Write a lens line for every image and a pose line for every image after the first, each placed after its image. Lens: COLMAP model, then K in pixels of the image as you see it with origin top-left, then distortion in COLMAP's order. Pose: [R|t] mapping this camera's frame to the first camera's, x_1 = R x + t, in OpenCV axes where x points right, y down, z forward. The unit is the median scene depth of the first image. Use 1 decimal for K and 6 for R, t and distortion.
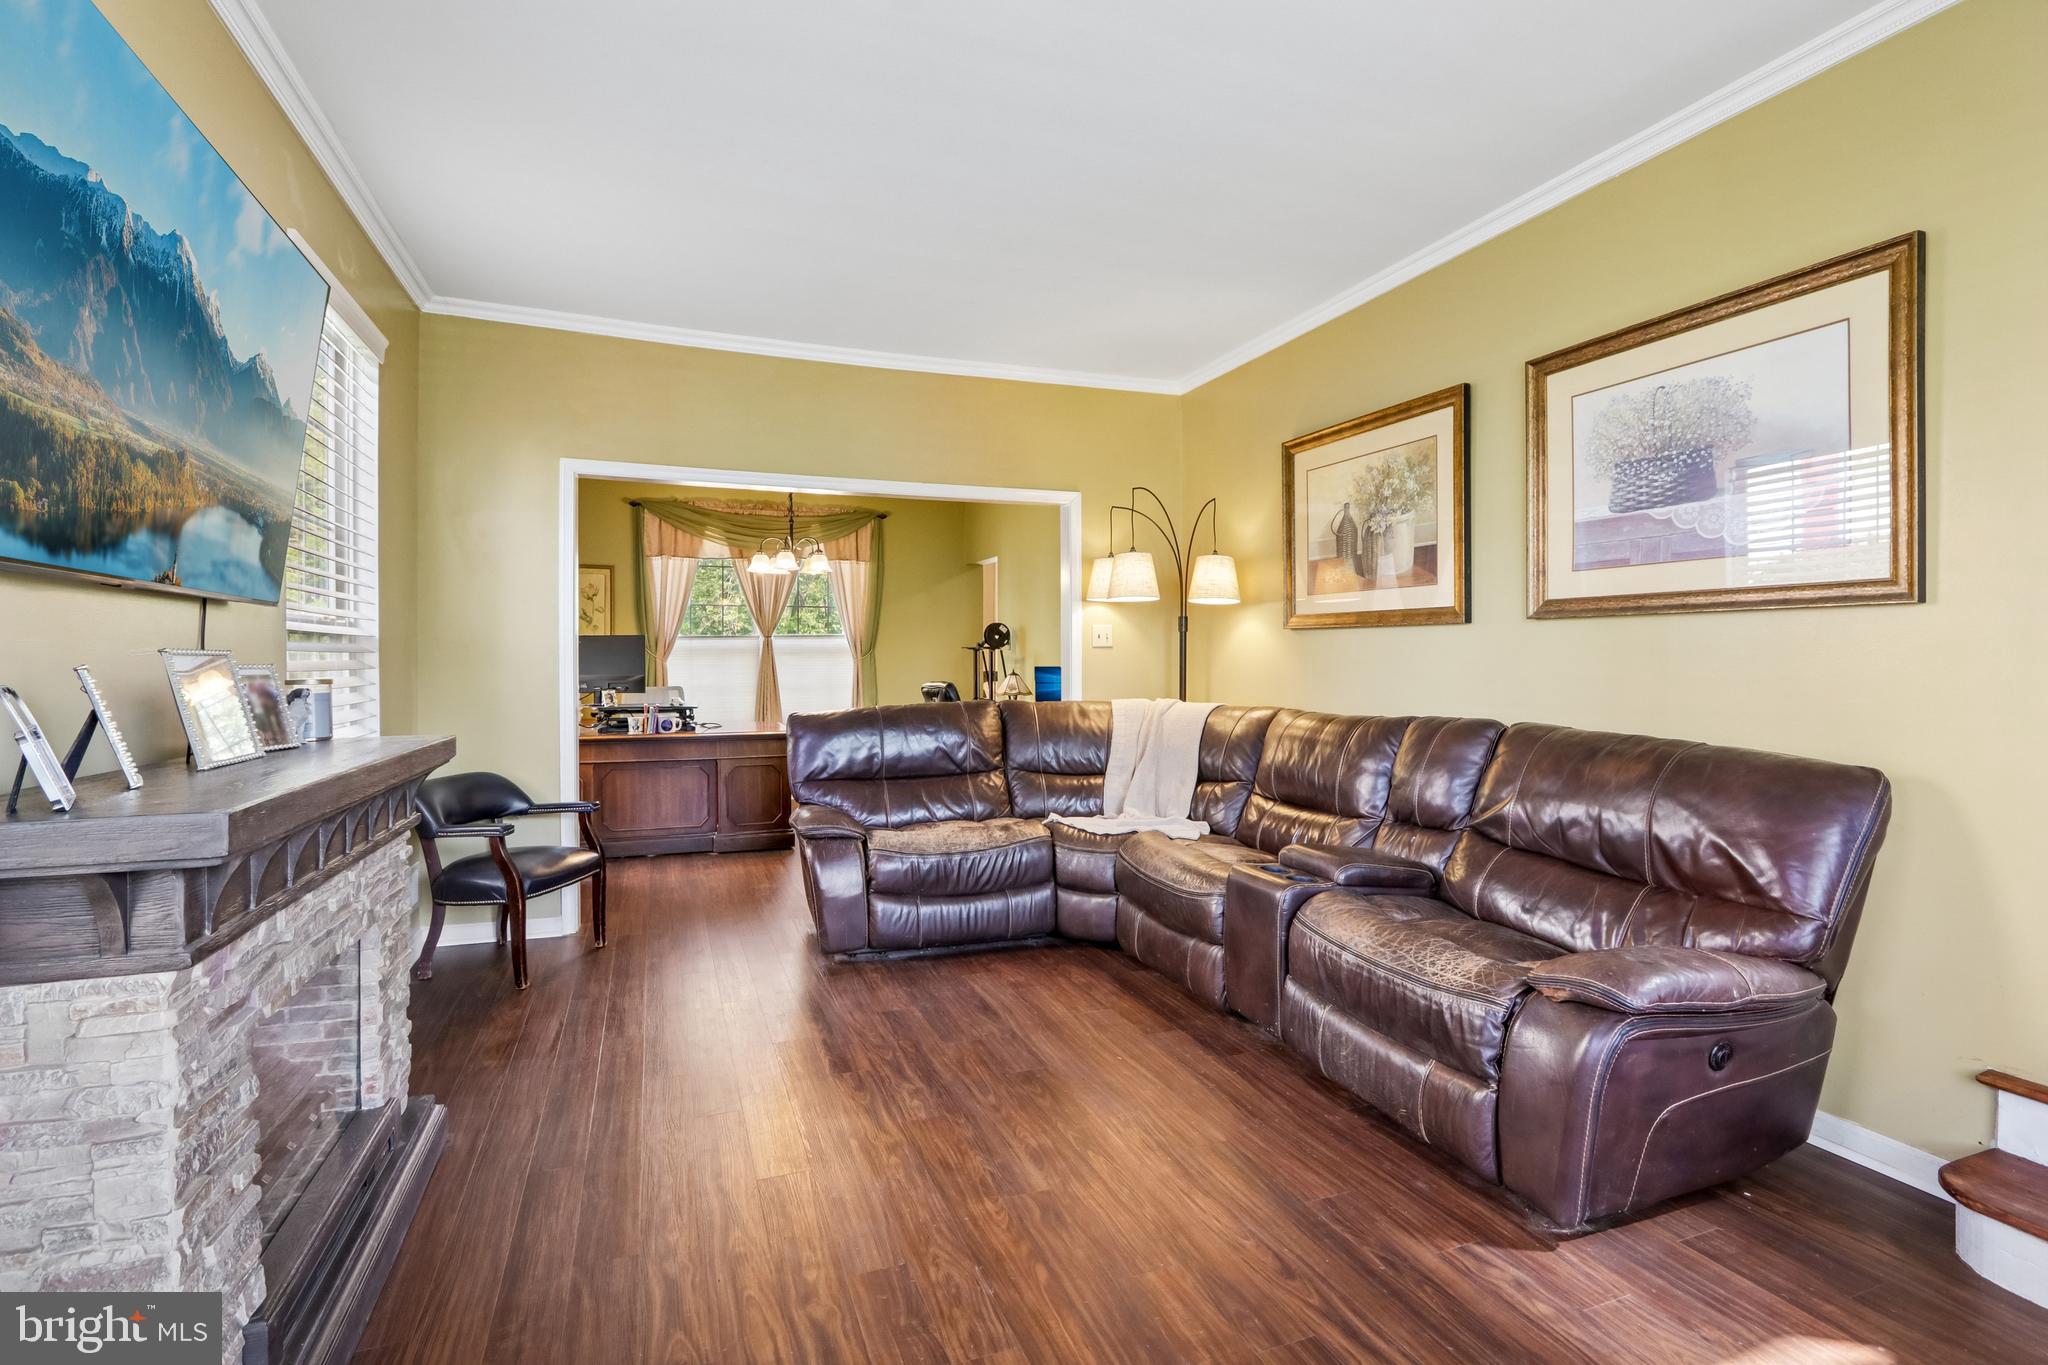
lens RADIAL K [[966.0, 0, 1016.2], [0, 966.0, 663.9], [0, 0, 1]] dist [-0.014072, 0.003328]
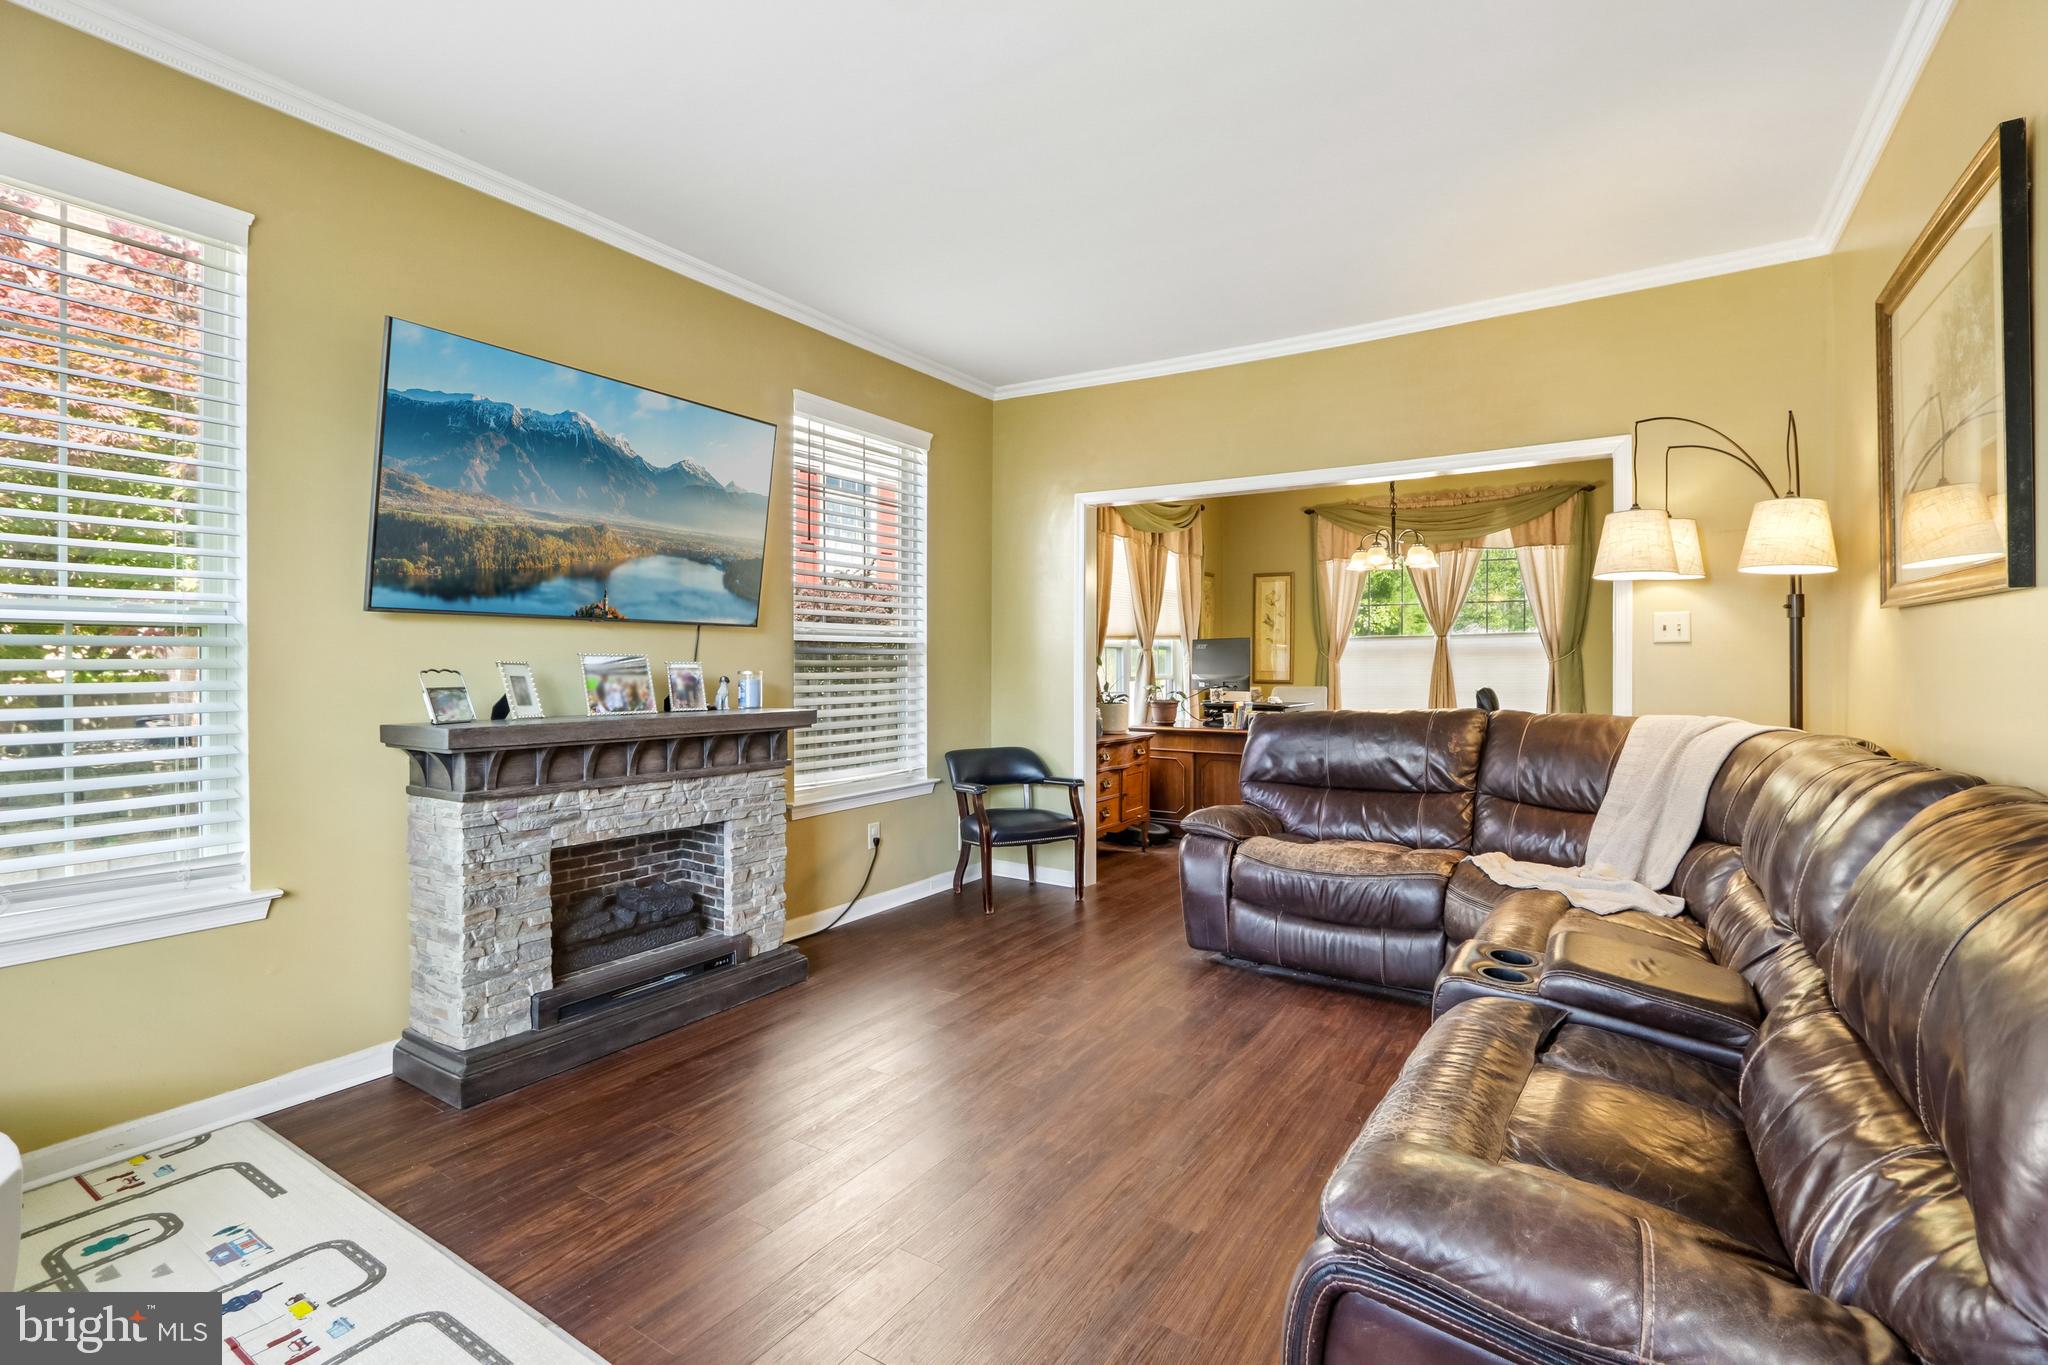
lens RADIAL K [[966.0, 0, 981.7], [0, 966.0, 677.8], [0, 0, 1]] dist [-0.014072, 0.003328]
pose [[0.611253, 0.020539, -0.791169, 0.379806], [-0.014784, 0.999785, 0.014533, 0.006694], [0.791297, 0.002813, 0.611425, 0.175814]]
